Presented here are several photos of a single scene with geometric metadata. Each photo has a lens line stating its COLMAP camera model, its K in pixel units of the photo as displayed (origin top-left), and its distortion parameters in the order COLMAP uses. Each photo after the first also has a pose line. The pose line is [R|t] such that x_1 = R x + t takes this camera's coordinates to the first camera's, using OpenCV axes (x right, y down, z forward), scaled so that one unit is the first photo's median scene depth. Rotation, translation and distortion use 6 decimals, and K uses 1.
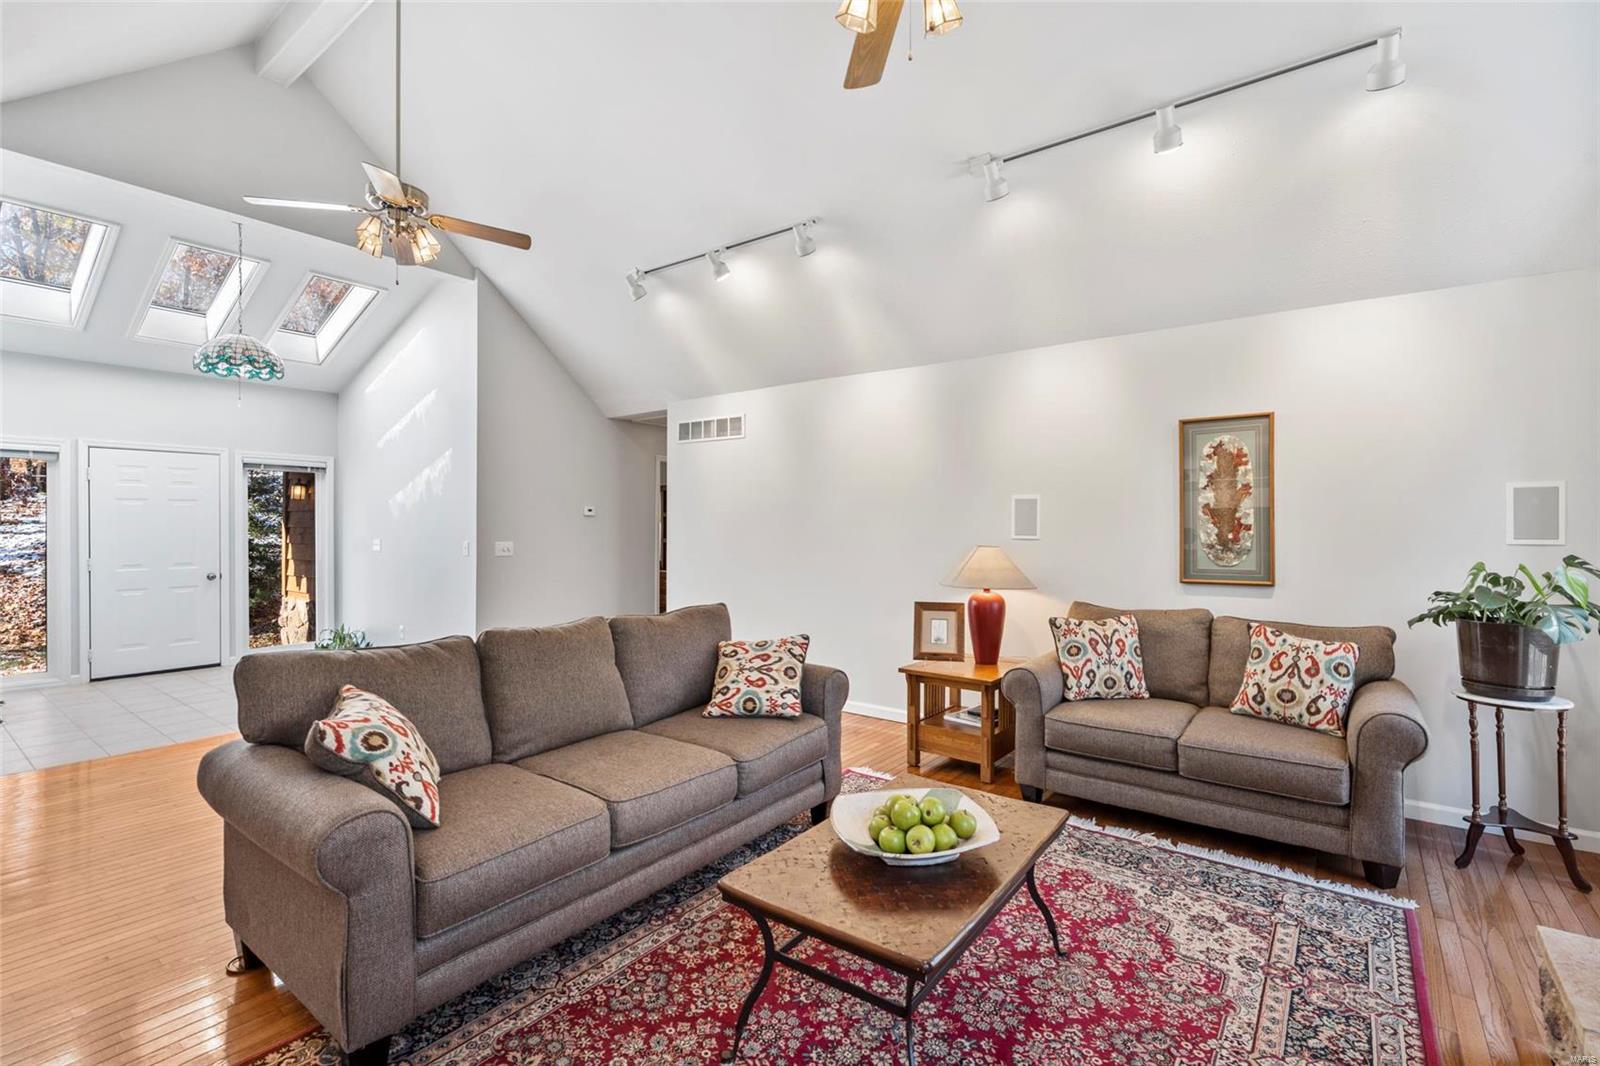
lens RADIAL K [[727.1, 0, 804.5], [0, 727.1, 530.5], [0, 0, 1]] dist [-0.006021, 0.001707]
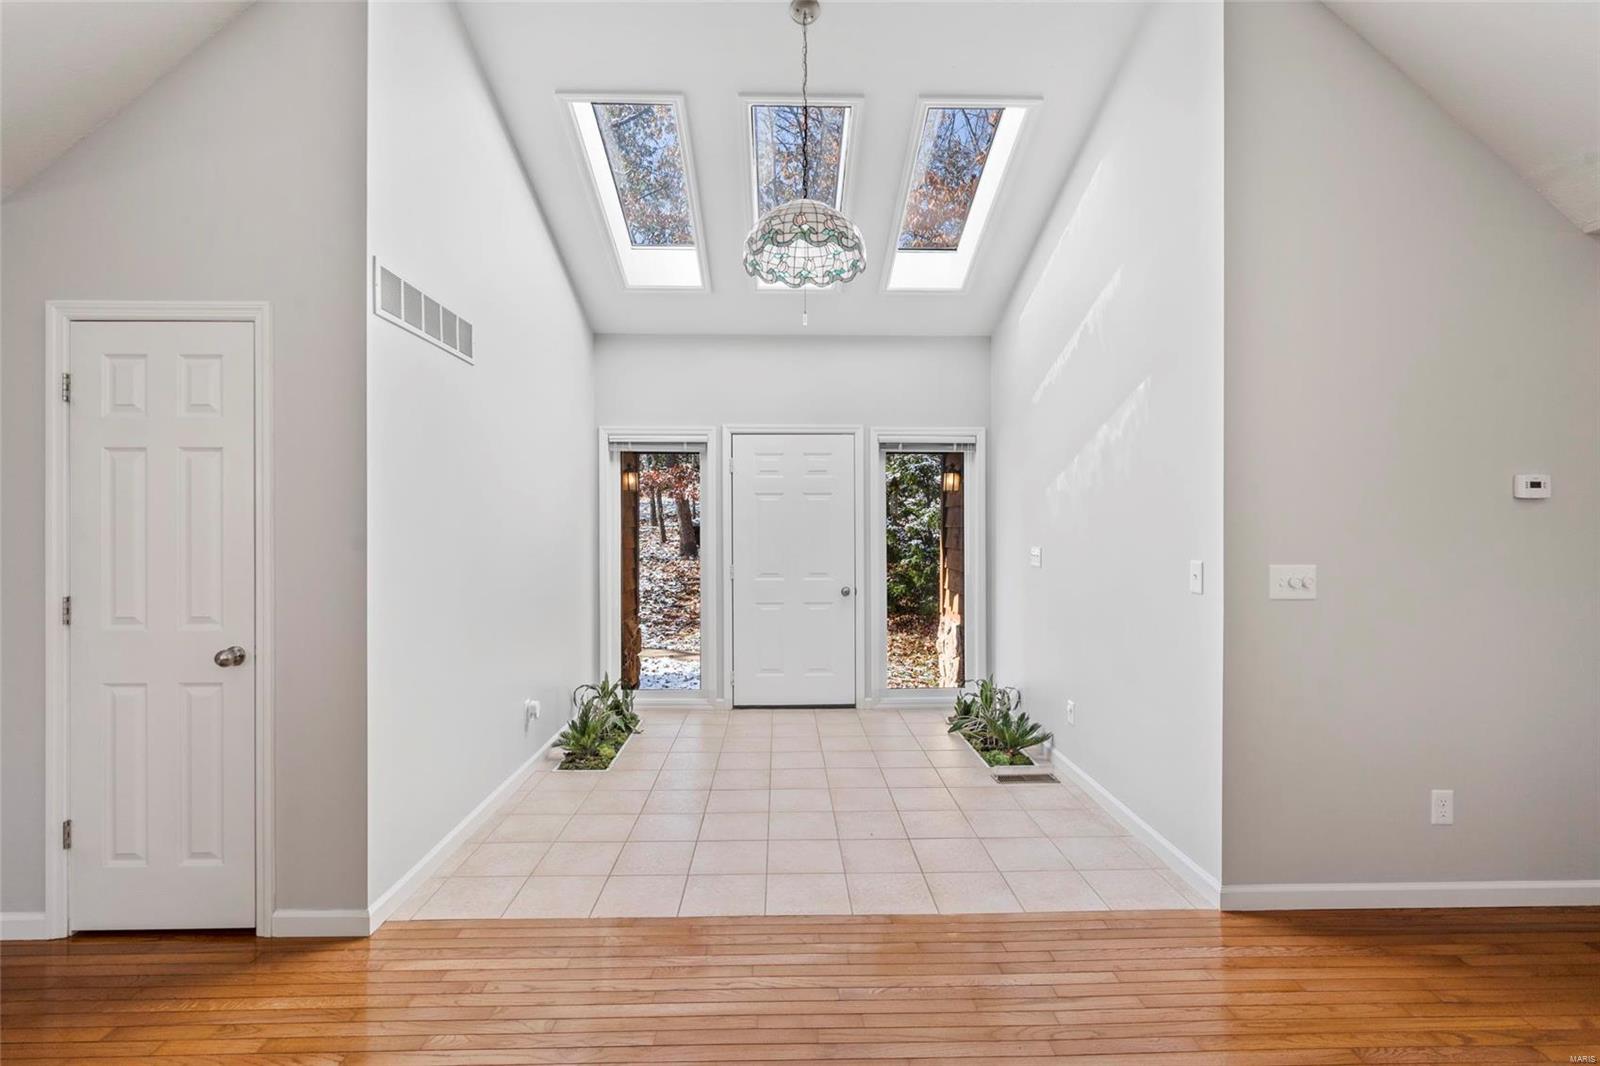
lens RADIAL K [[727.1, 0, 800.1], [0, 727.1, 521.7], [0, 0, 1]] dist [-0.006021, 0.001707]
pose [[0.627782, -0.005116, -0.778373, -0.426074], [-0.001323, 0.999970, -0.007640, -0.008833], [0.778388, 0.005826, 0.627756, 0.829170]]
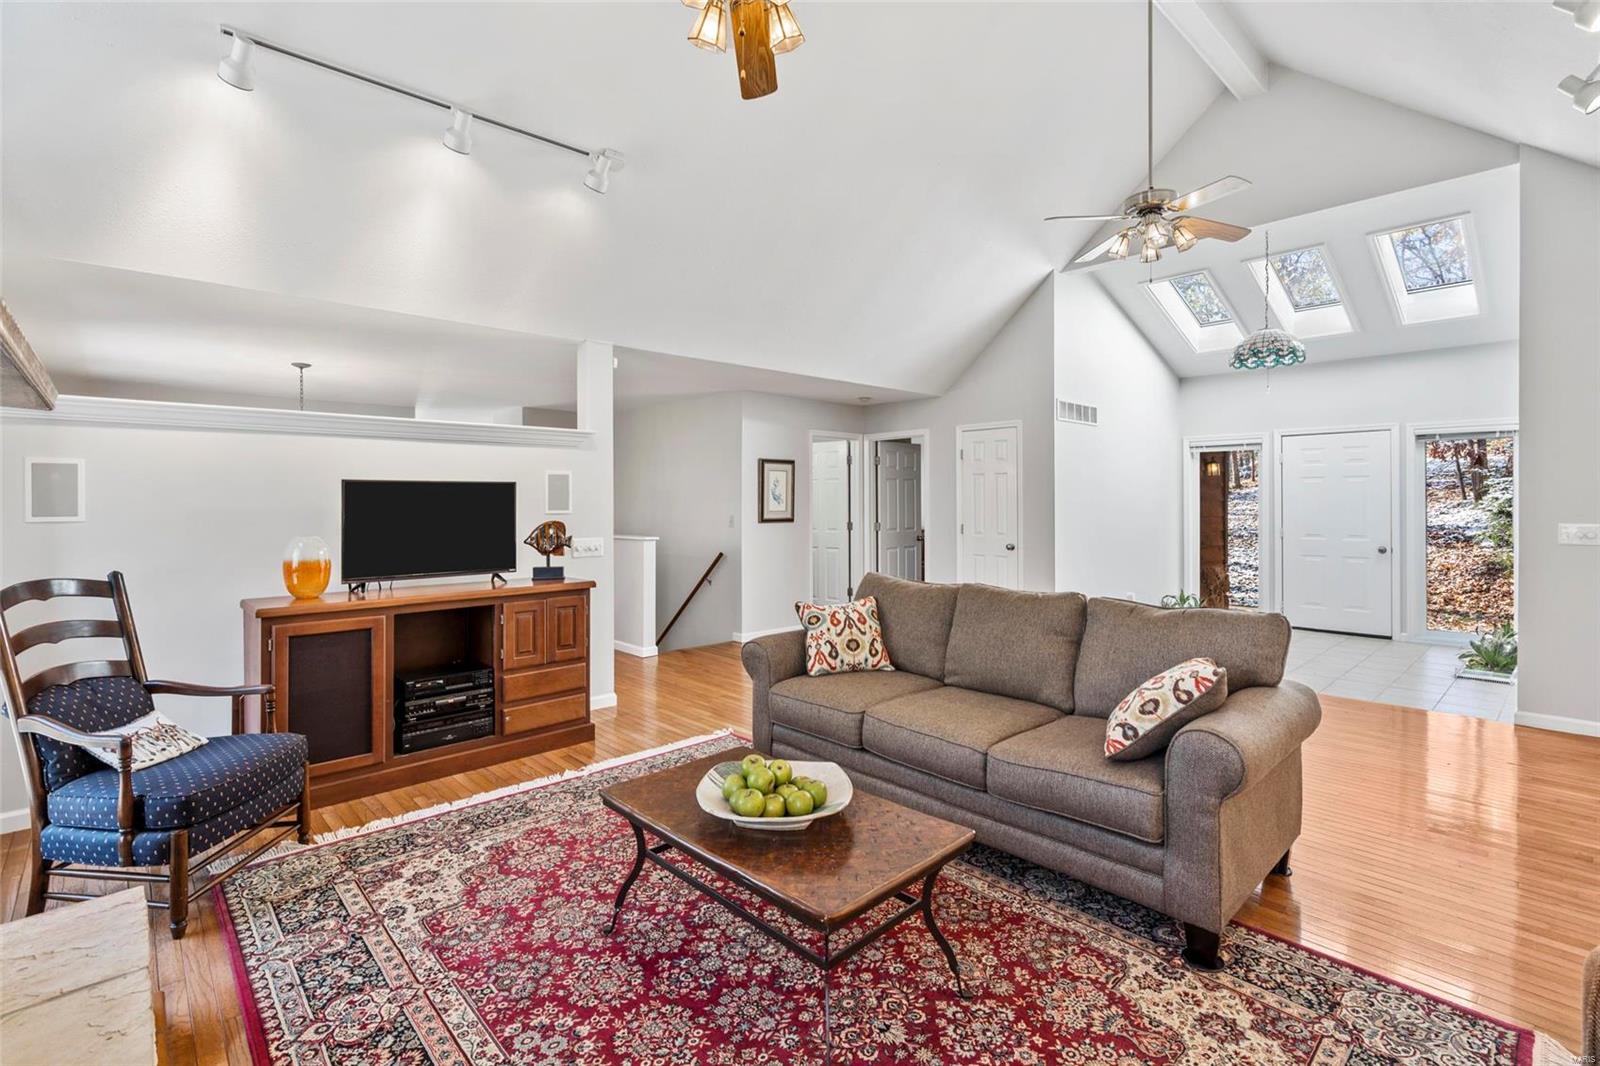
lens RADIAL K [[727.1, 0, 798.9], [0, 727.1, 505.5], [0, 0, 1]] dist [-0.006021, 0.001707]
pose [[-0.172846, 0.005040, -0.984936, 0.570862], [-0.000789, 0.999986, 0.005256, -0.006479], [0.984949, 0.001686, -0.172839, 0.646006]]
